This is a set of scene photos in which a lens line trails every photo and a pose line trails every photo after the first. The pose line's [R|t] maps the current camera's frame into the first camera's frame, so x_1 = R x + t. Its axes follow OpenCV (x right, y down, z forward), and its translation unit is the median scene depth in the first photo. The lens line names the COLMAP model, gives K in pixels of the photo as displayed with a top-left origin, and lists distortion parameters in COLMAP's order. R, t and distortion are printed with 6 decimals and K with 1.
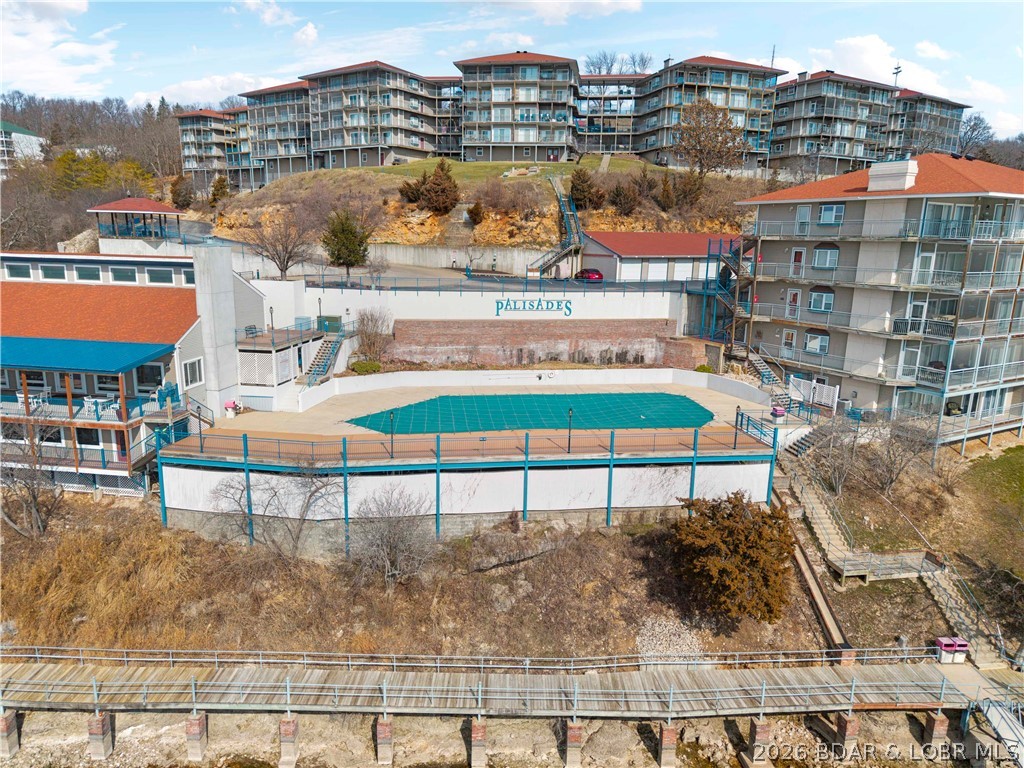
lens RADIAL K [[682.3, 0, 511.5], [0, 682.3, 398.2], [0, 0, 1]] dist [0.046291, -0.042190]
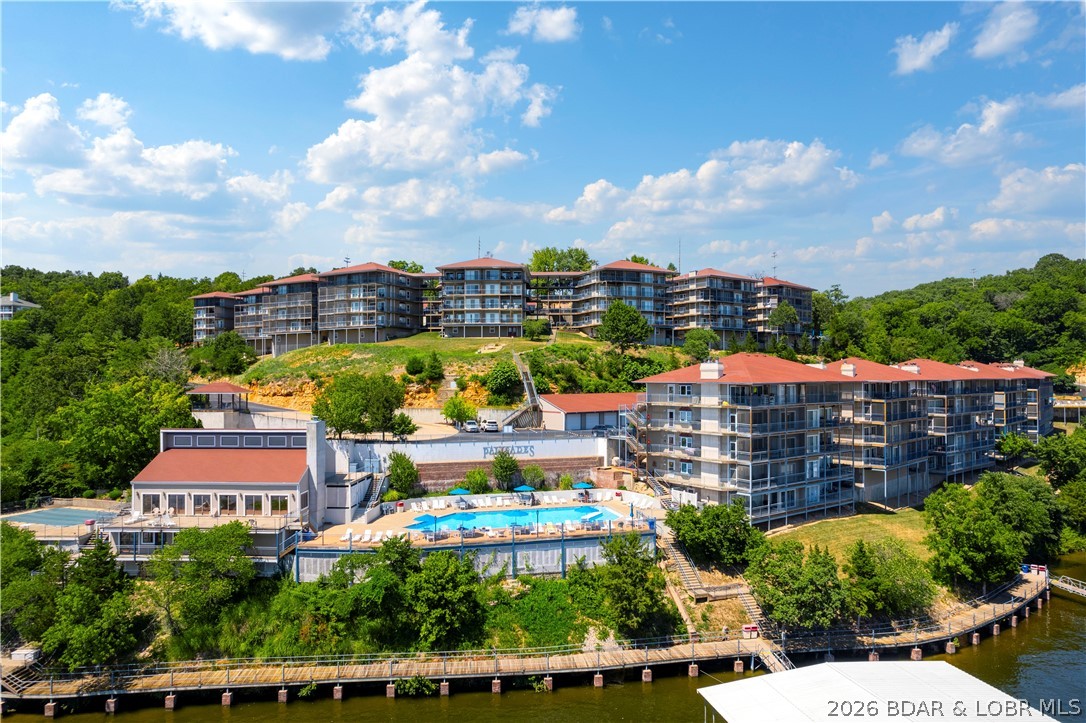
lens RADIAL K [[670.3, 0, 543.0], [0, 670.3, 361.5], [0, 0, 1]] dist [-0.035472, -0.000205]
pose [[0.993683, -0.020354, 0.110363, -0.051503], [0.047817, 0.966469, -0.252293, 0.050936], [-0.101527, 0.255977, 0.961337, -0.471876]]
